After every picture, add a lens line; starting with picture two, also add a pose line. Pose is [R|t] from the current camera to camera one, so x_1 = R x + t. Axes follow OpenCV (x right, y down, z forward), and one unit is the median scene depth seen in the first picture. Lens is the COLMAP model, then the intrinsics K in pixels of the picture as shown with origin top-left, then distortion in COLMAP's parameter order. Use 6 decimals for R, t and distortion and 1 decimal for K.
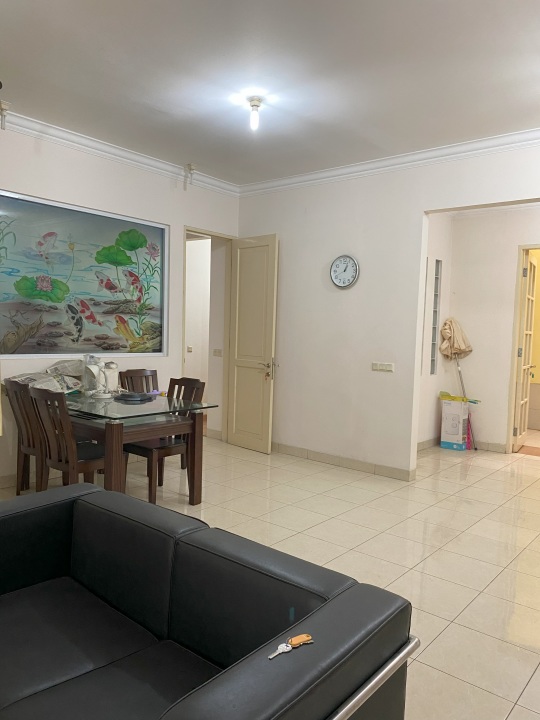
lens RADIAL K [[560.1, 0, 269.0], [0, 560.1, 363.1], [0, 0, 1]] dist [0.076698, 0.003382]
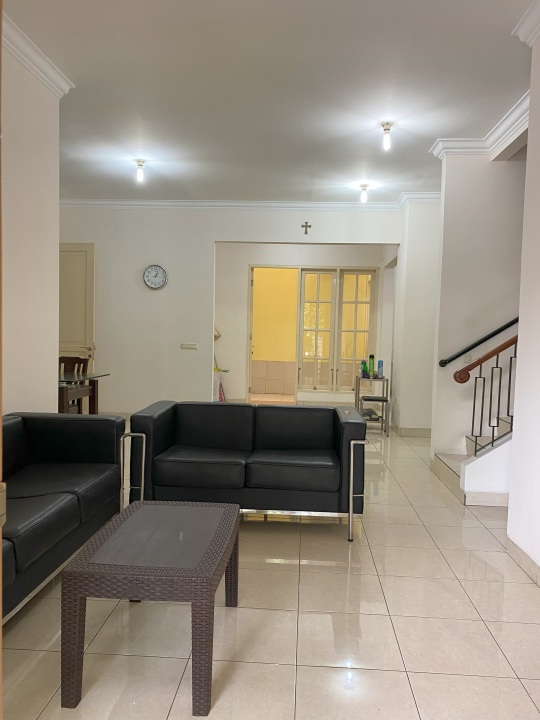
lens RADIAL K [[560.1, 0, 270.9], [0, 560.1, 359.8], [0, 0, 1]] dist [0.076698, 0.003382]
pose [[0.807553, -0.039033, 0.588502, -0.446737], [0.033054, 0.999235, 0.020918, 0.017672], [-0.588868, 0.002560, 0.808225, -0.260979]]
